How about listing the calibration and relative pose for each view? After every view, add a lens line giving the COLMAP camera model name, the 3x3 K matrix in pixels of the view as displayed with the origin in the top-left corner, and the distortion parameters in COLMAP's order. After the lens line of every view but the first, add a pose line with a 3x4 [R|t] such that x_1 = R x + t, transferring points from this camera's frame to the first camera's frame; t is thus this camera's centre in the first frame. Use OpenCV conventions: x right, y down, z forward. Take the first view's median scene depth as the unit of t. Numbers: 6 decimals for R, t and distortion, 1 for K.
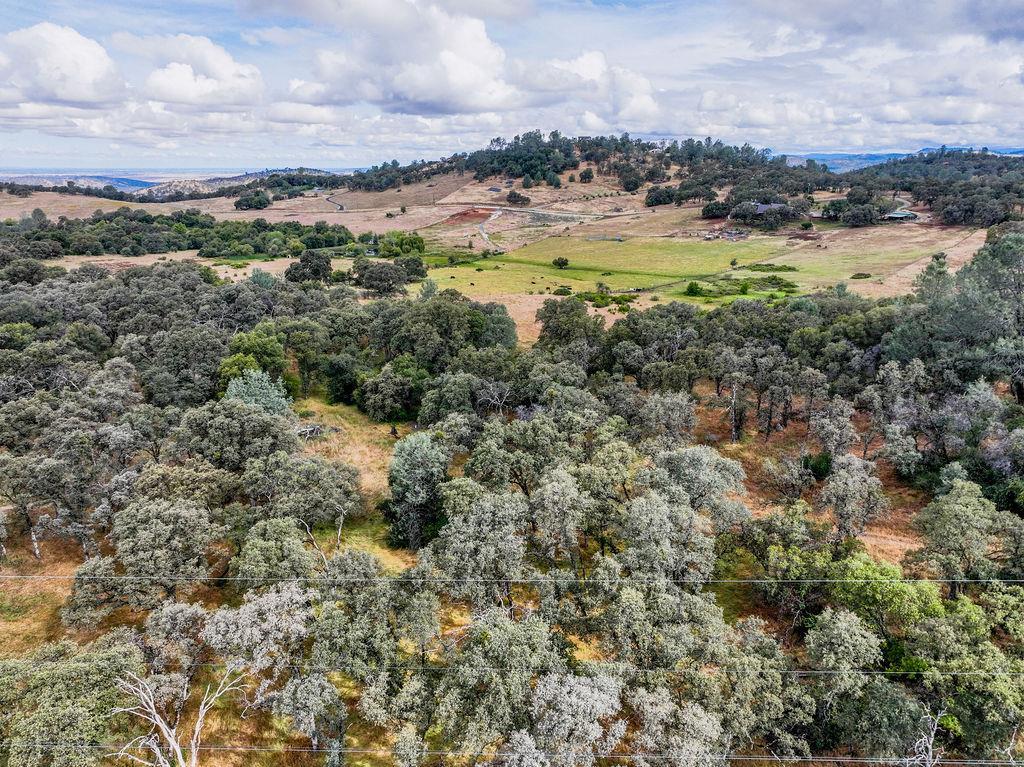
lens RADIAL K [[719.9, 0, 512.0], [0, 719.9, 383.5], [0, 0, 1]] dist [-0.000275, 0.012255]
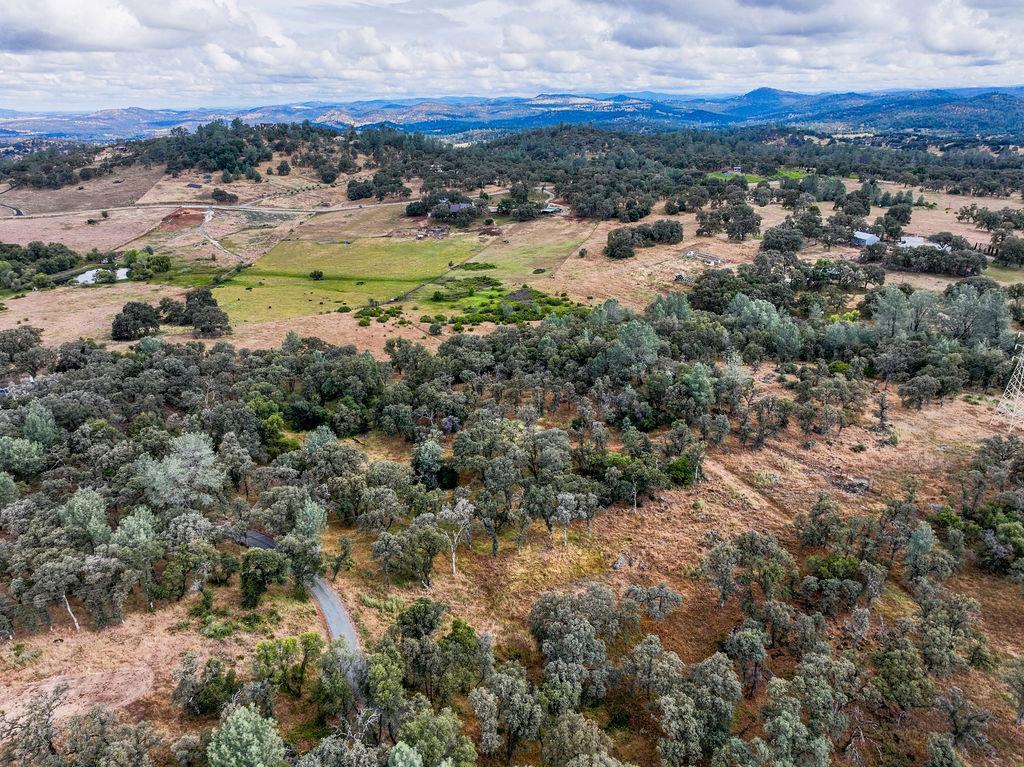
lens RADIAL K [[719.9, 0, 512.0], [0, 719.9, 383.5], [0, 0, 1]] dist [-0.000275, 0.012255]
pose [[0.894948, -0.163009, 0.415327, -0.106146], [0.132691, 0.985992, 0.101062, -0.040399], [-0.425983, -0.035335, 0.904041, -0.154576]]
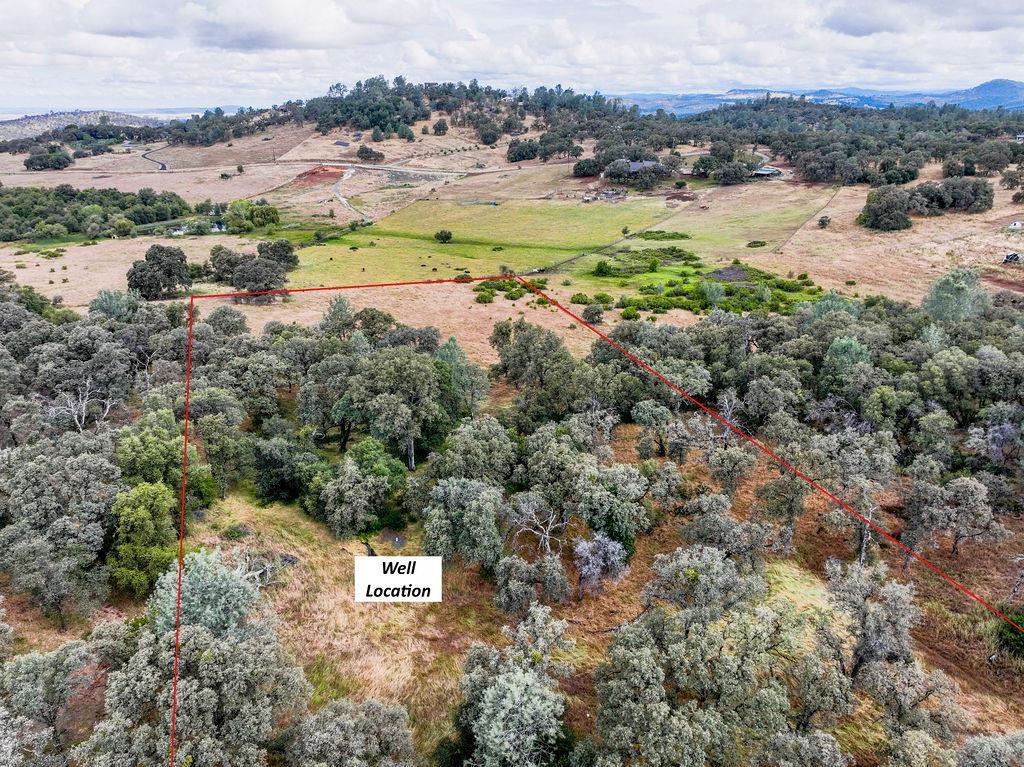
lens RADIAL K [[719.9, 0, 512.0], [0, 719.9, 383.5], [0, 0, 1]] dist [-0.000275, 0.012255]
pose [[0.974992, -0.080977, 0.206962, -0.031720], [0.065267, 0.994522, 0.081652, -0.031352], [-0.212440, -0.066102, 0.974936, 0.048987]]
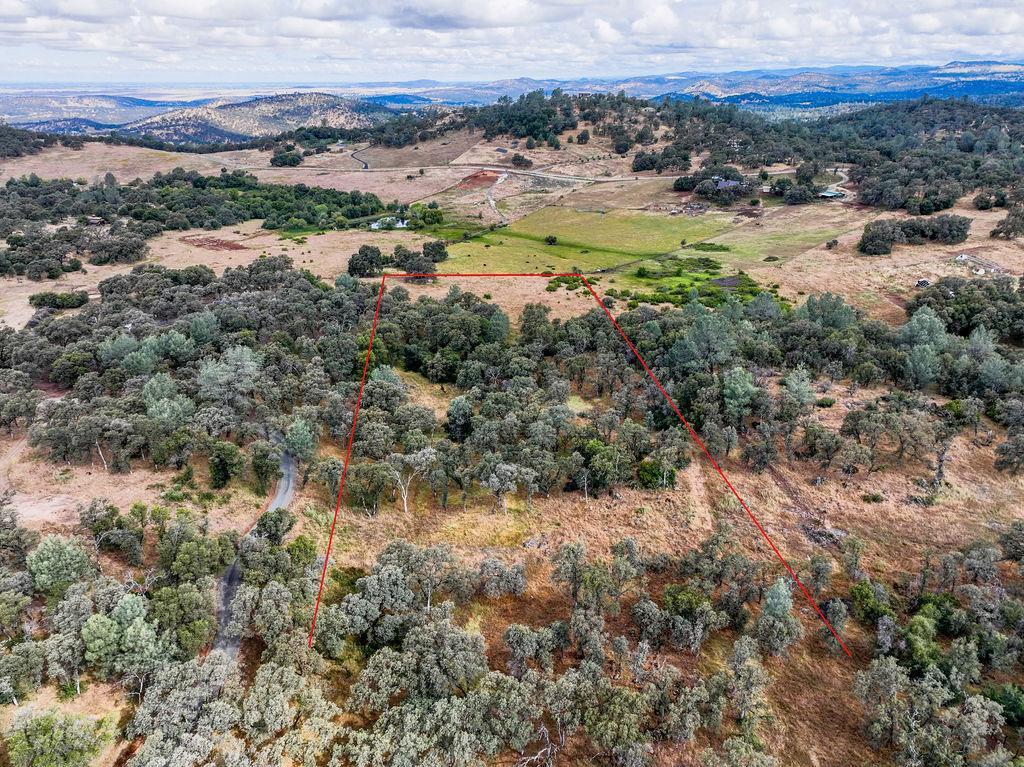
lens RADIAL K [[719.9, 0, 512.0], [0, 719.9, 383.5], [0, 0, 1]] dist [-0.000275, 0.012255]
pose [[0.999904, 0.004088, -0.013240, 0.010252], [-0.002650, 0.994272, 0.106842, -0.030753], [0.013601, -0.106797, 0.994188, -0.186795]]
